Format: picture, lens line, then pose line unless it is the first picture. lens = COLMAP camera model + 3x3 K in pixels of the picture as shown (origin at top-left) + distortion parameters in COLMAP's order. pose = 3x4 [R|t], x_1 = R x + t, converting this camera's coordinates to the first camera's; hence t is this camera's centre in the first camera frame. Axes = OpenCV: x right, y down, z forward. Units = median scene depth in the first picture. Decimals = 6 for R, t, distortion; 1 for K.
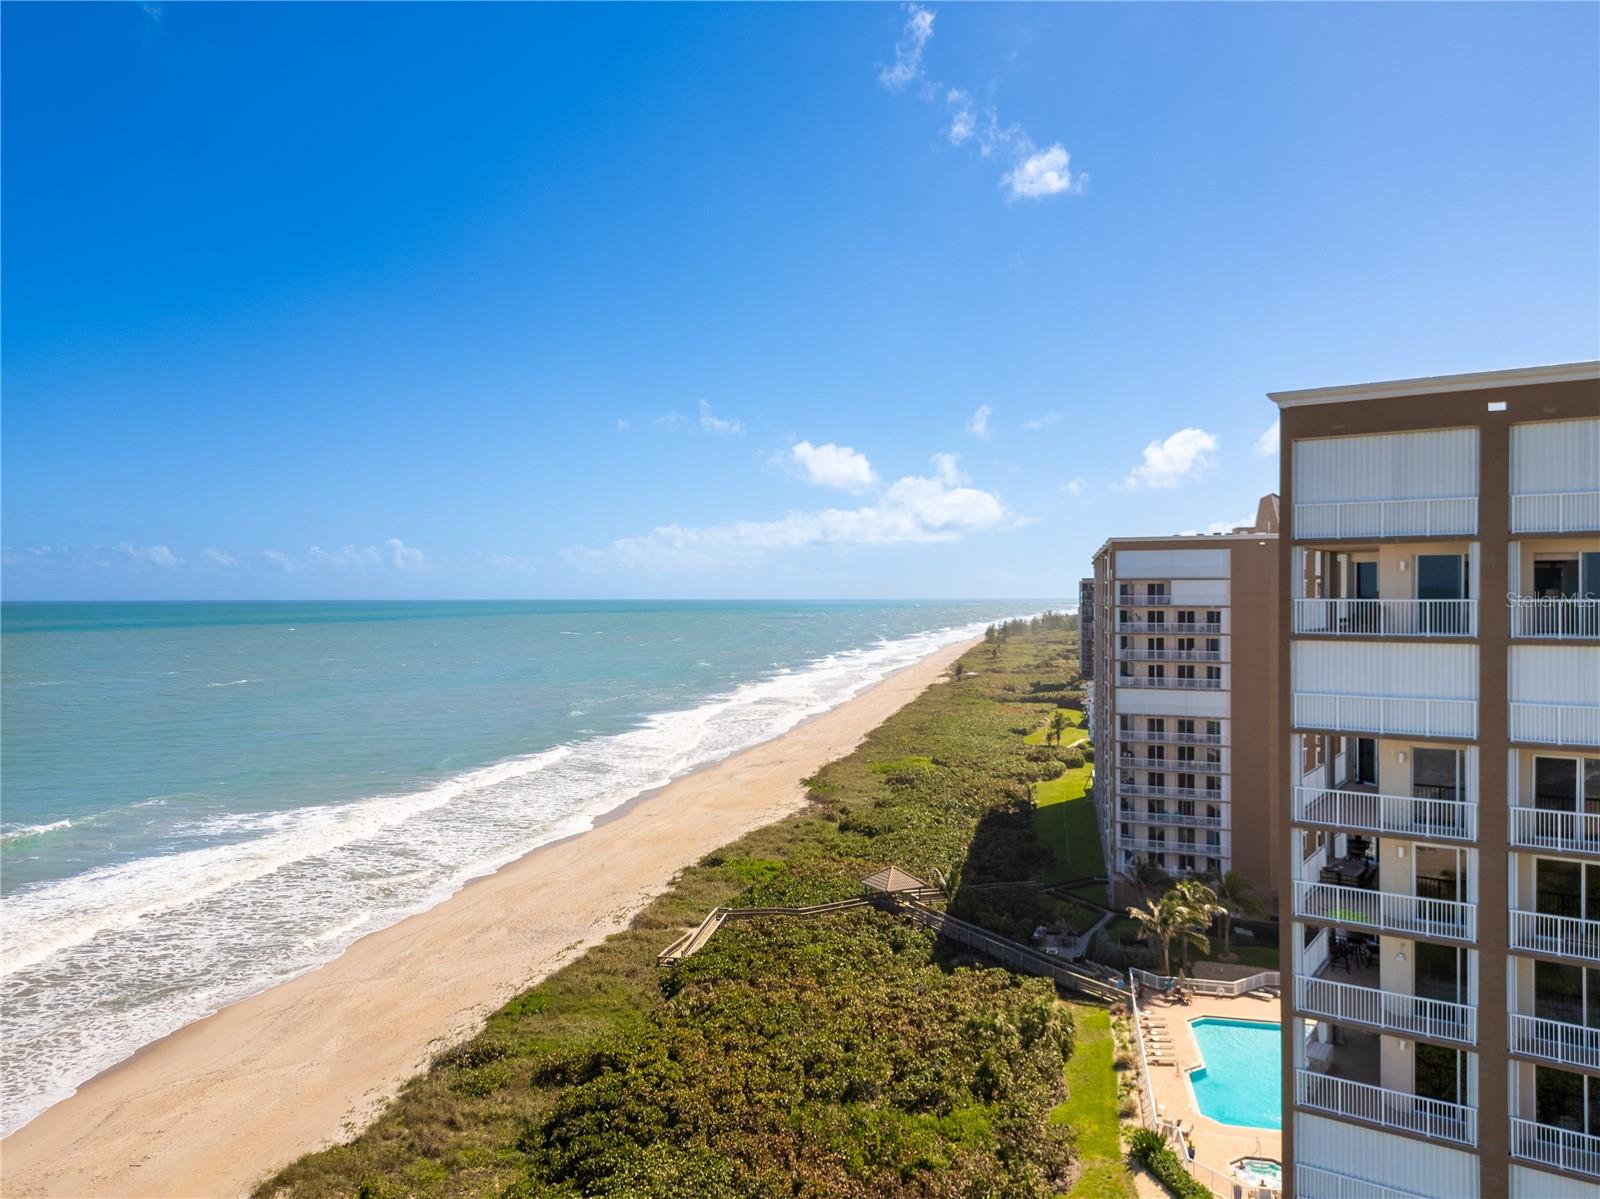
lens RADIAL K [[1133.1, 0, 812.1], [0, 1133.1, 603.8], [0, 0, 1]] dist [0.079896, -0.076368]
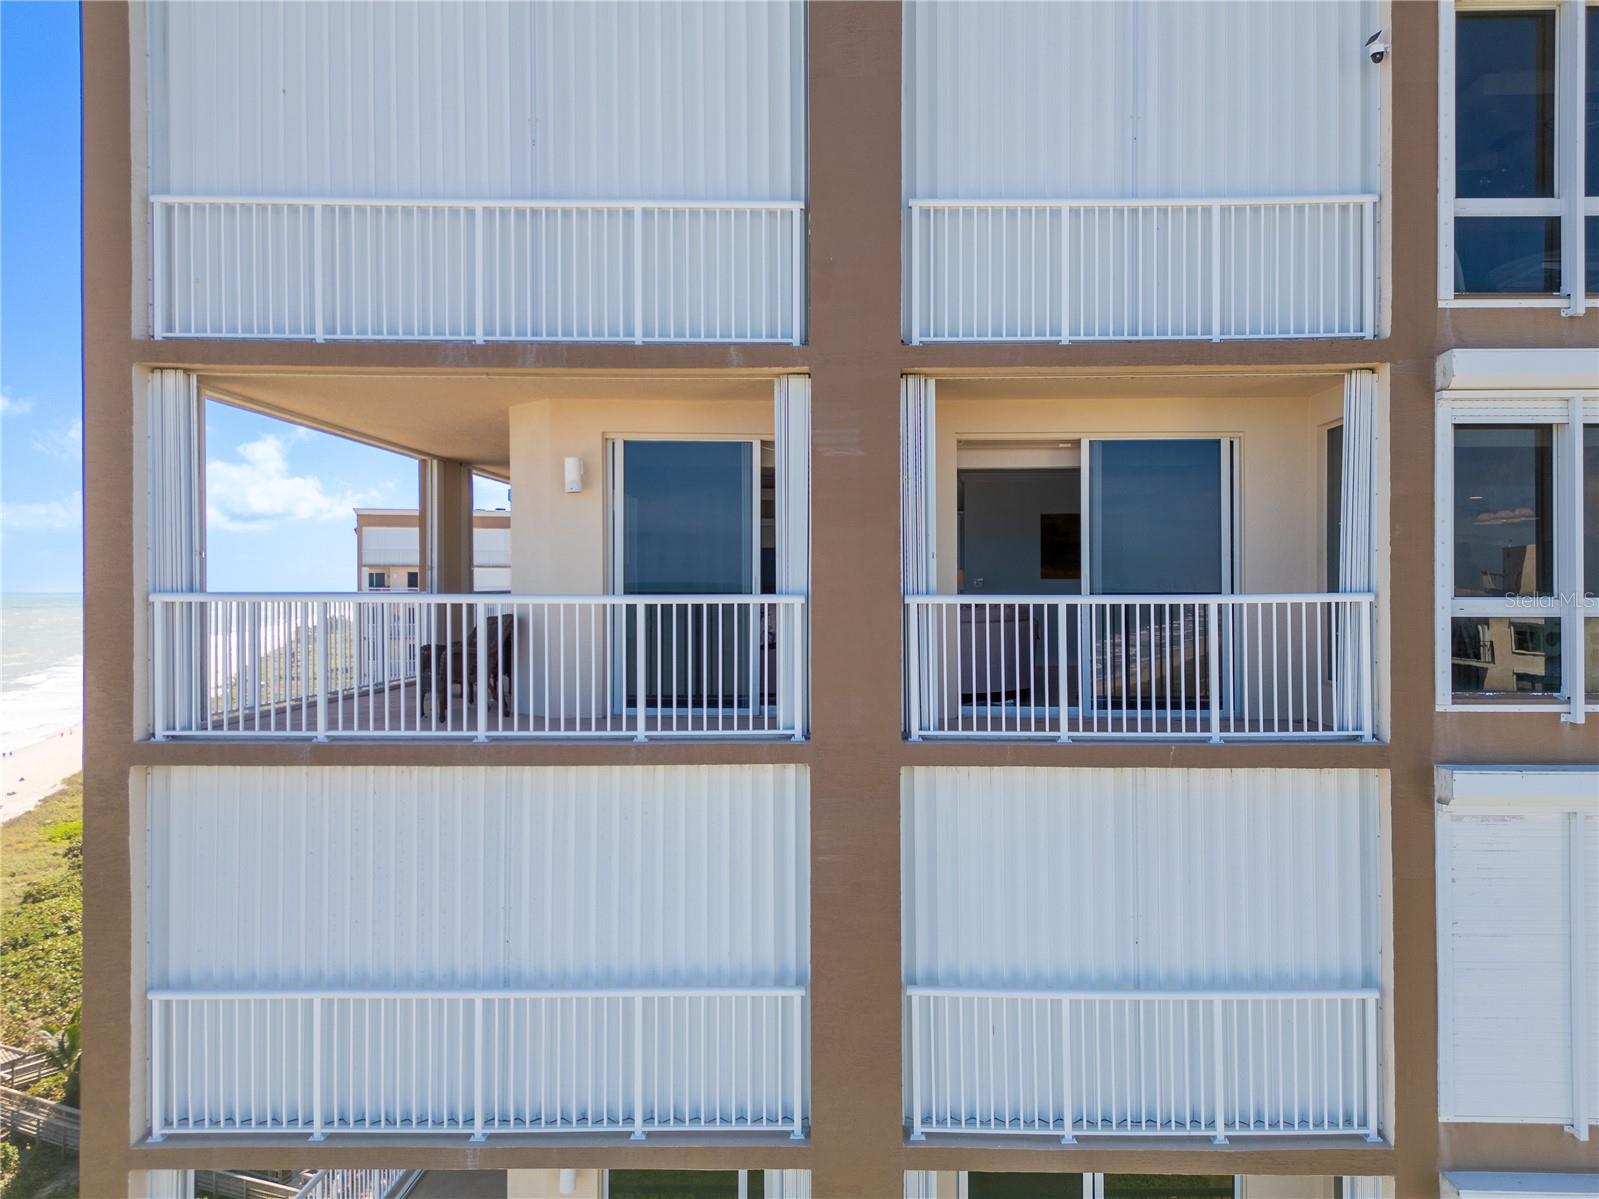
lens RADIAL K [[1132.3, 0, 811.6], [0, 1132.3, 603.8], [0, 0, 1]] dist [0.079896, -0.076368]
pose [[0.847317, -0.007148, 0.531040, 0.175270], [0.005187, 0.999973, 0.005183, -0.001283], [-0.531063, -0.001637, 0.847331, 0.309939]]
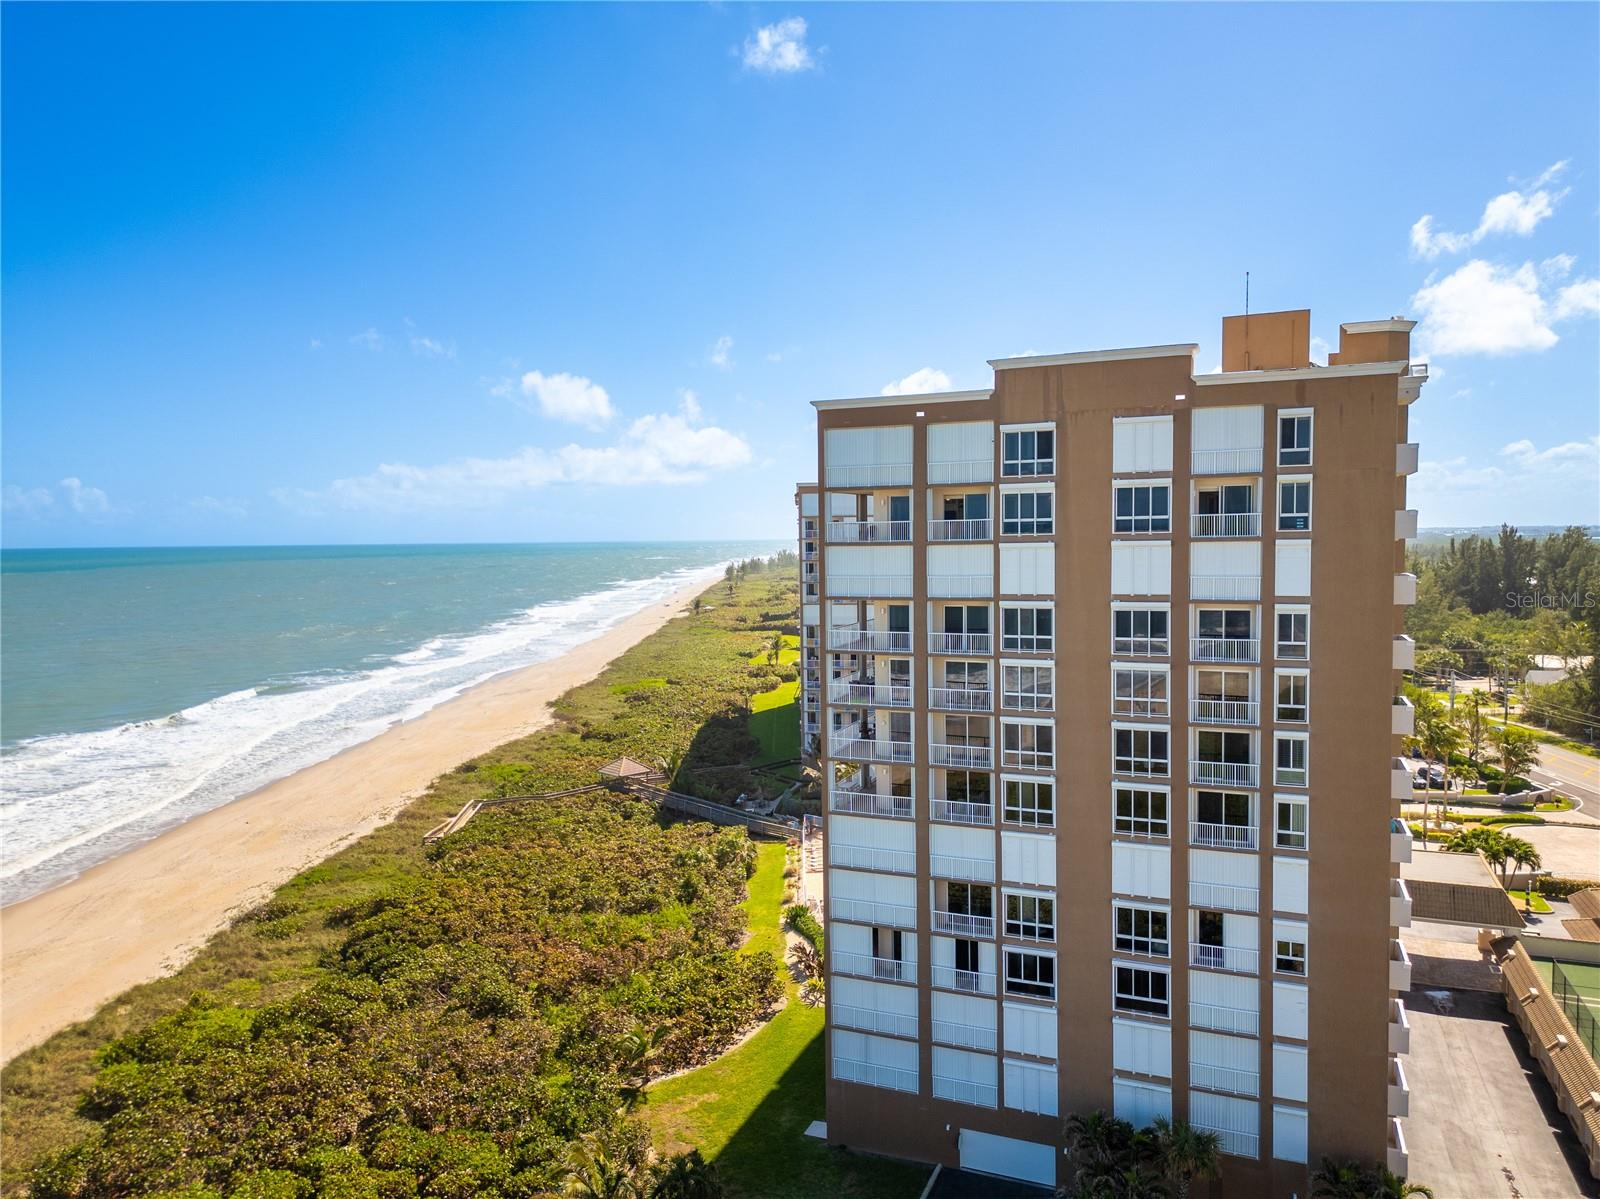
lens RADIAL K [[1233.1, 0, 798.8], [0, 1233.1, 619.2], [0, 0, 1]] dist [0.046428, -0.077356]
pose [[0.982152, -0.018330, 0.187191, 0.012163], [0.007909, 0.998385, 0.056265, 0.016514], [-0.187920, -0.053781, 0.980711, -0.355379]]
